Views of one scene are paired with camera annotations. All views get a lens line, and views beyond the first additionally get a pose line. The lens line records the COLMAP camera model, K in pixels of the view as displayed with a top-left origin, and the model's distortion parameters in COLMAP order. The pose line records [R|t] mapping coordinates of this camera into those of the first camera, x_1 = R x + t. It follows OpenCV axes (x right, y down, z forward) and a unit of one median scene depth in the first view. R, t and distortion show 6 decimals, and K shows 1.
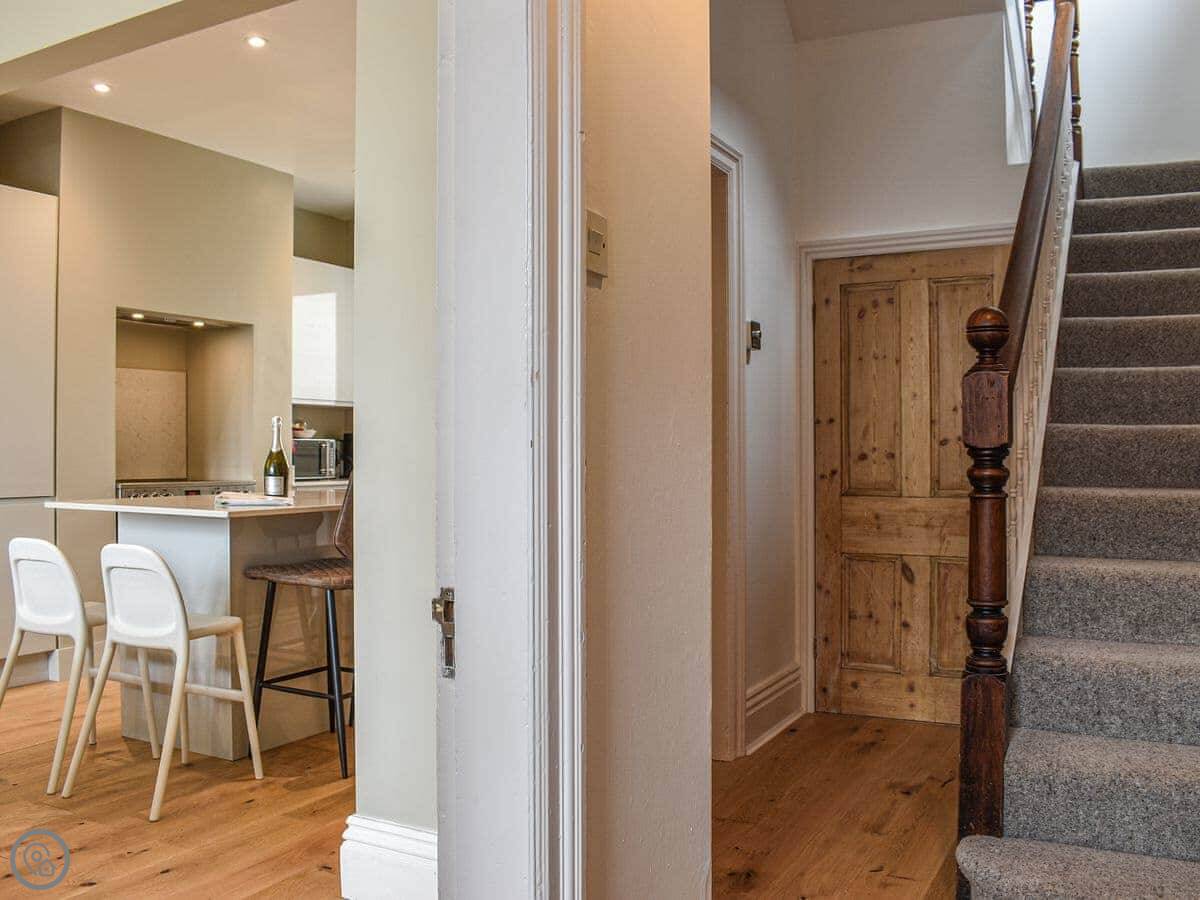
lens RADIAL K [[1098.3, 0, 600.0], [0, 1098.3, 450.0], [0, 0, 1]] dist [-0.106064, -0.014223]
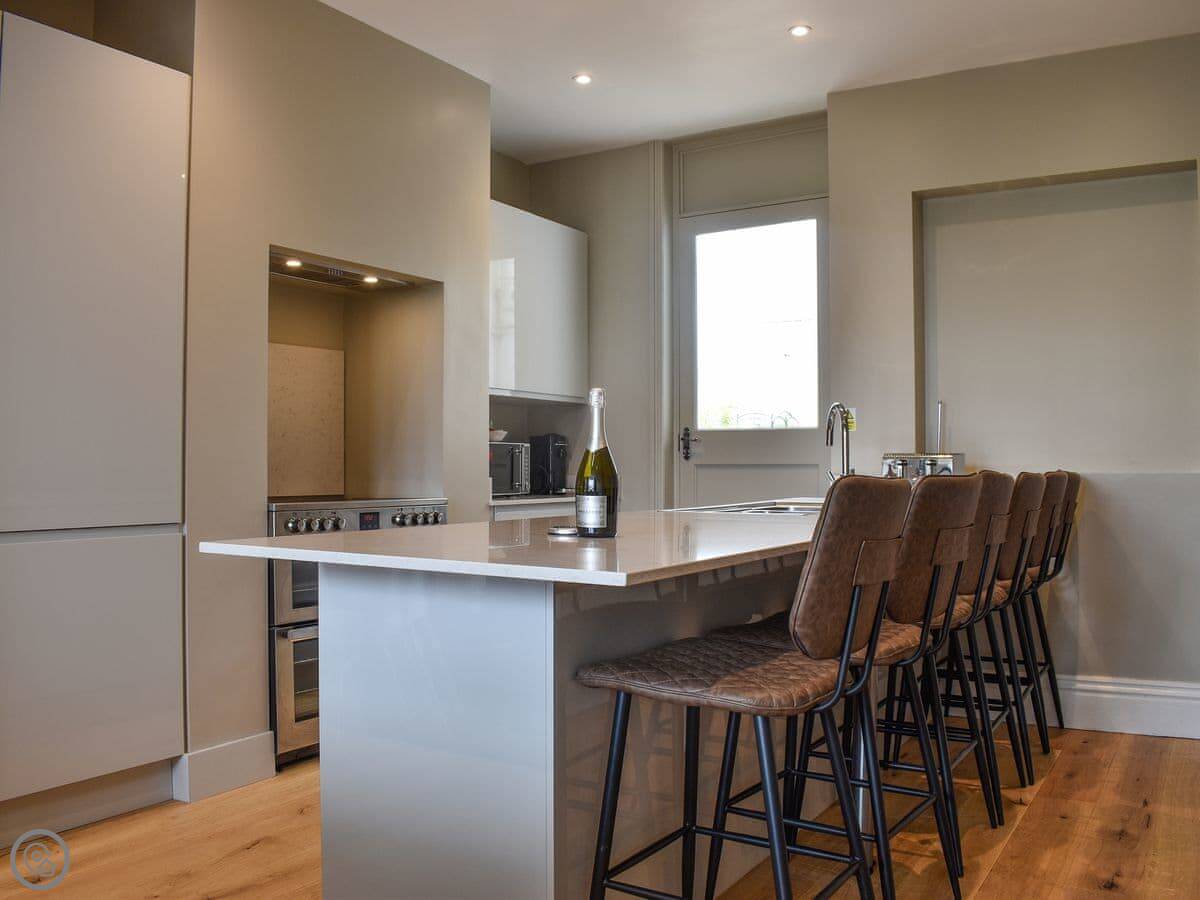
lens RADIAL K [[1098.3, 0, 600.0], [0, 1098.3, 450.0], [0, 0, 1]] dist [-0.106064, -0.014223]
pose [[0.998168, 0.001124, -0.060497, -0.176230], [-0.001908, 0.999915, -0.012911, 0.005512], [0.060478, 0.013003, 0.998085, 0.287614]]
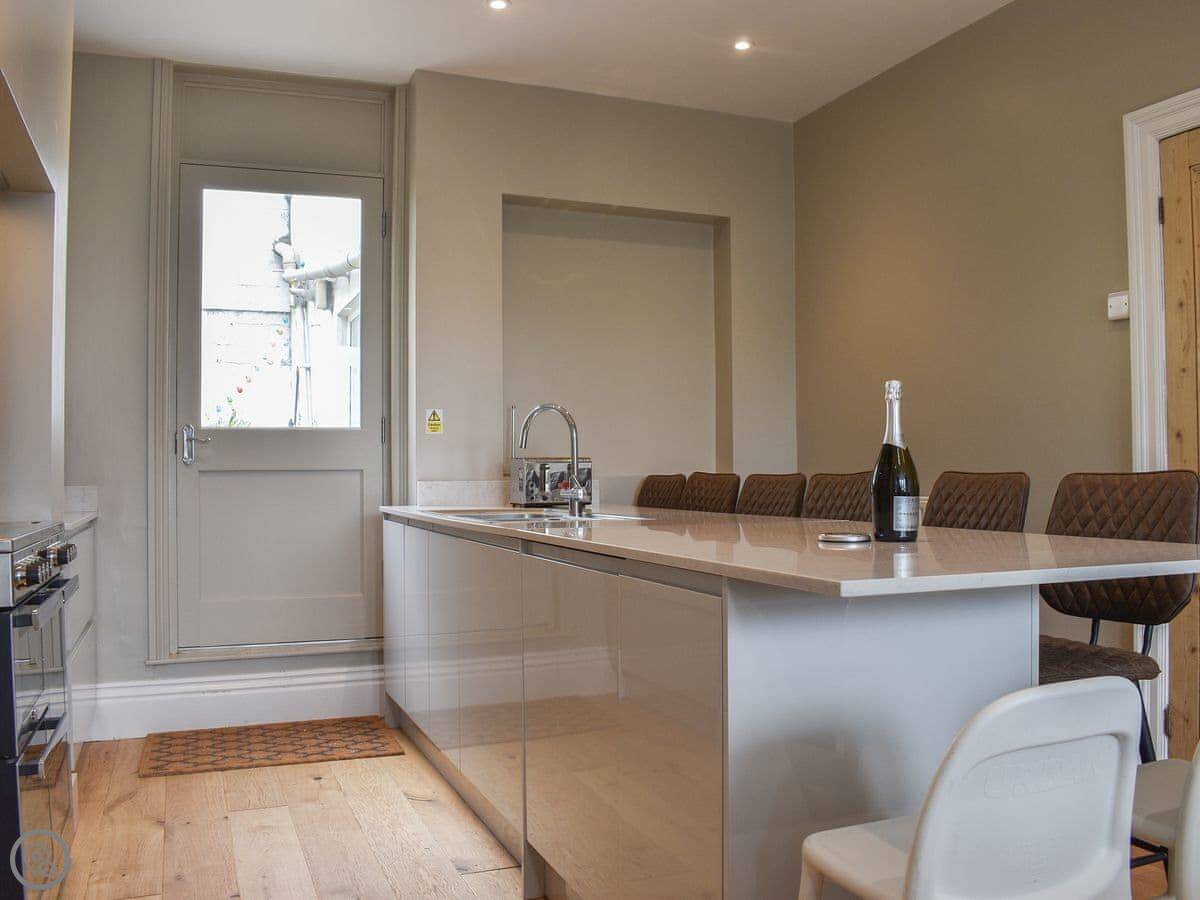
lens RADIAL K [[1036.6, 0, 716.8], [0, 1036.6, 452.7], [0, 0, 1]] dist [-0.088980, -0.008146]
pose [[0.580935, 0.005925, 0.813928, -0.508911], [0.010294, 0.999840, -0.014626, 0.006860], [-0.813885, 0.016875, 0.580781, 0.528640]]
